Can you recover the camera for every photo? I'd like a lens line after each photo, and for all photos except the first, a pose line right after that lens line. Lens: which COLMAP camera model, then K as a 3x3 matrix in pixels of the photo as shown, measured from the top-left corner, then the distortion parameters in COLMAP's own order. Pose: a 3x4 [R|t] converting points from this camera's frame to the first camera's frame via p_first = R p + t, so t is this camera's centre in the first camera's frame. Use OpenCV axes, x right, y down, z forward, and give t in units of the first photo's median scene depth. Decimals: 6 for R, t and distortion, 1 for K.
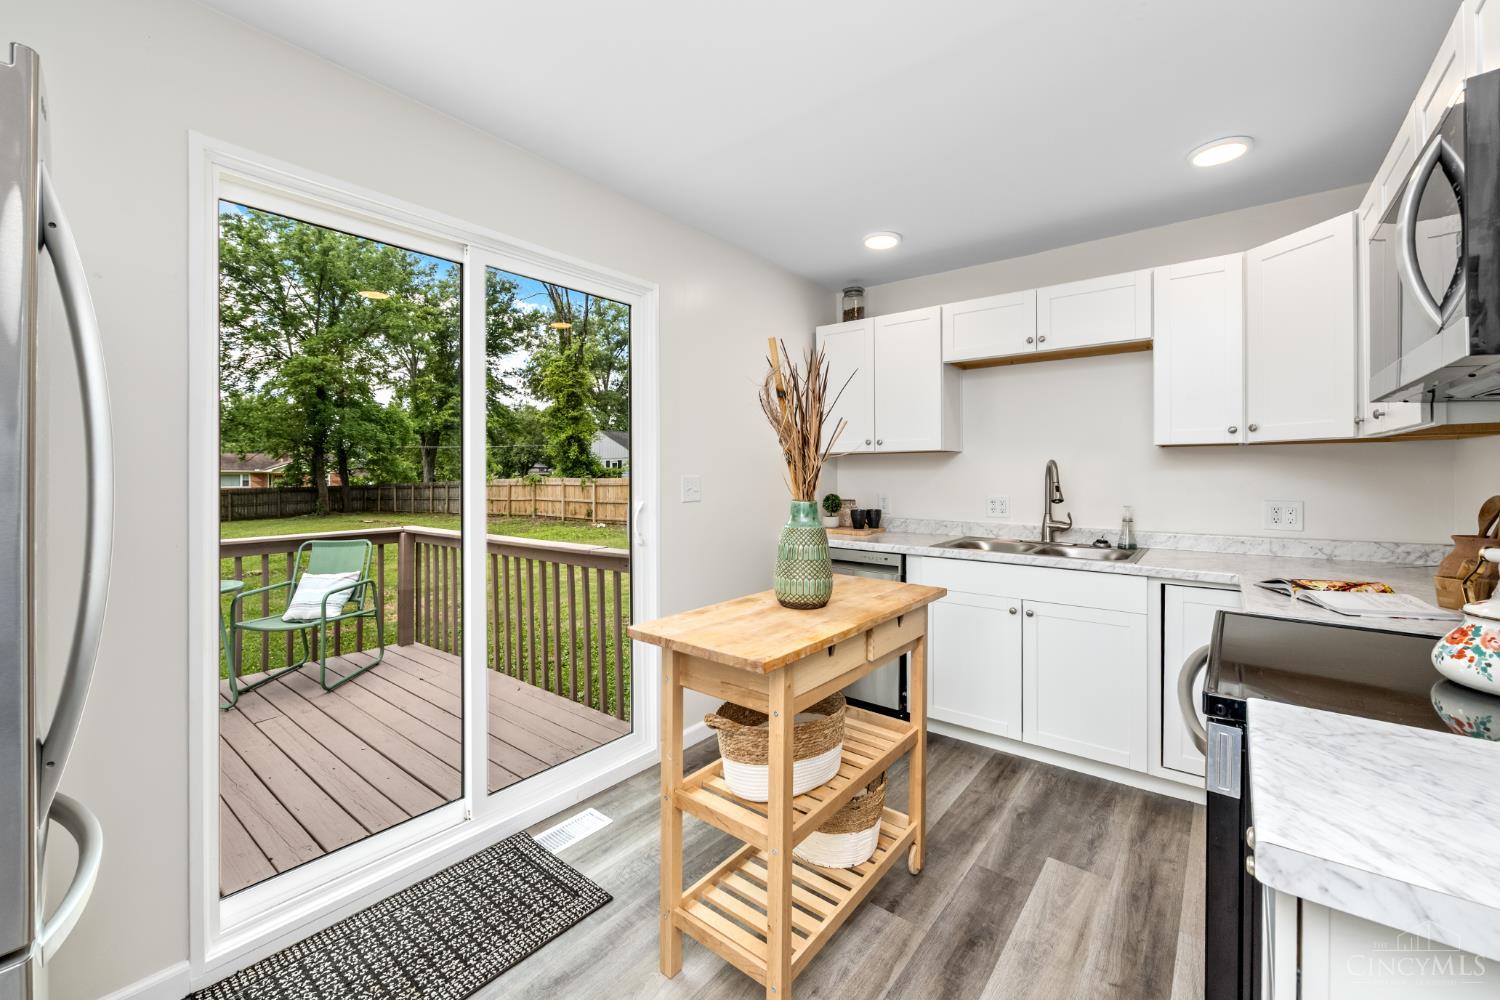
lens RADIAL K [[600.6, 0, 743.5], [0, 600.6, 473.5], [0, 0, 1]] dist [-0.001582, -0.000142]
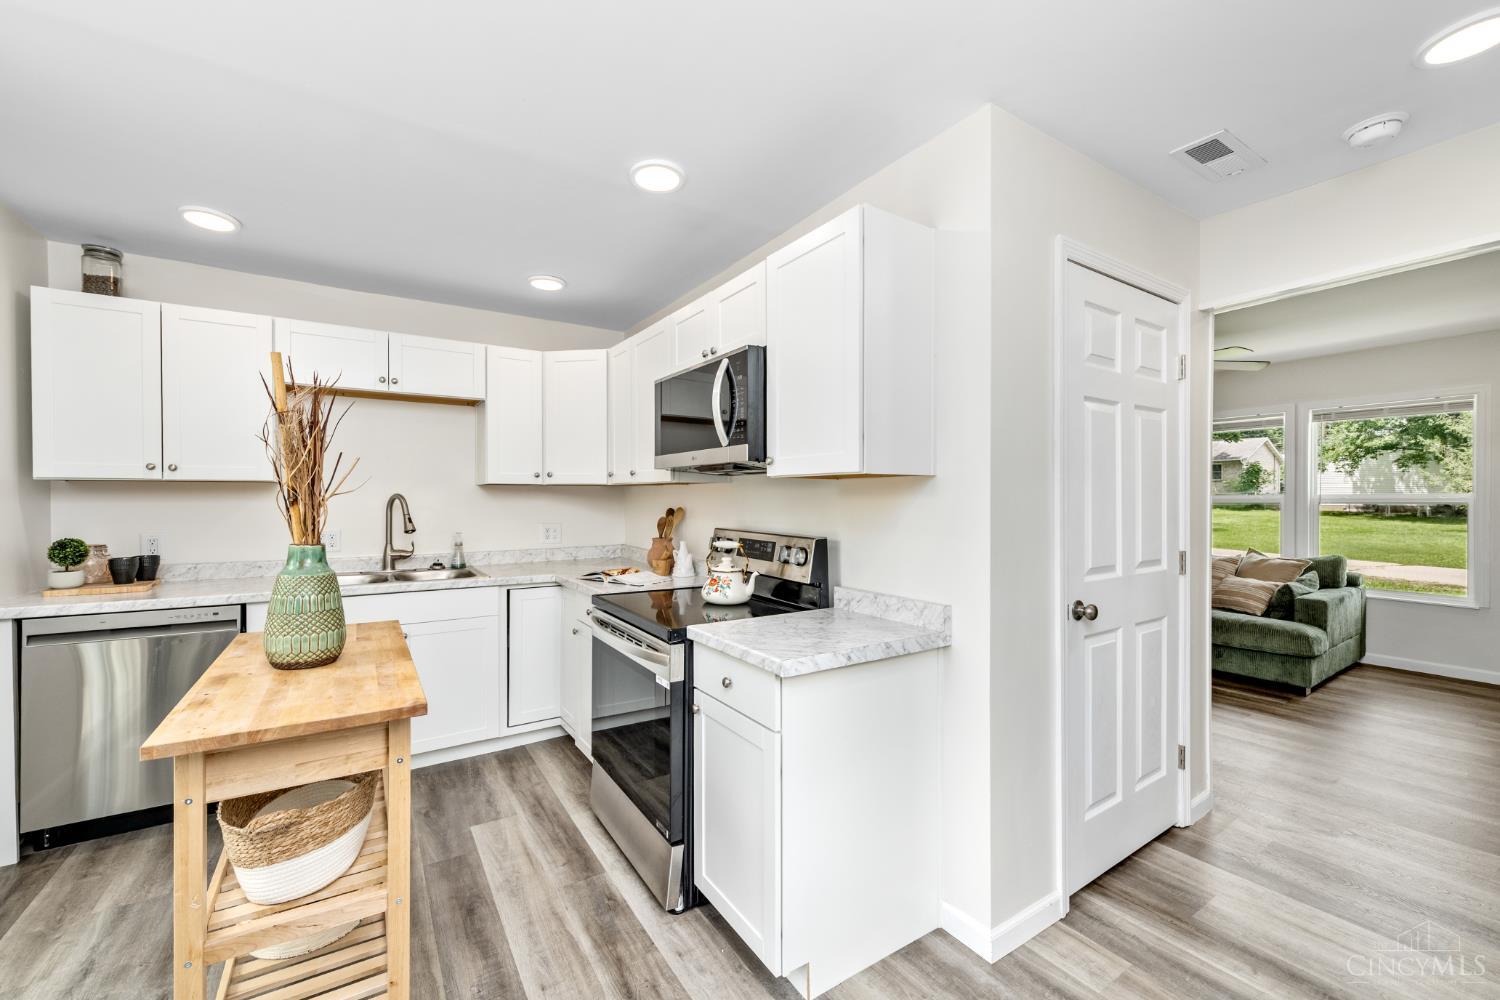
lens RADIAL K [[600.6, 0, 740.9], [0, 600.6, 501.8], [0, 0, 1]] dist [-0.001582, -0.000142]
pose [[0.321308, -0.005423, 0.946959, -0.326012], [0.000964, 0.999985, 0.005399, -0.013767], [-0.946974, -0.000822, 0.321309, 0.071919]]
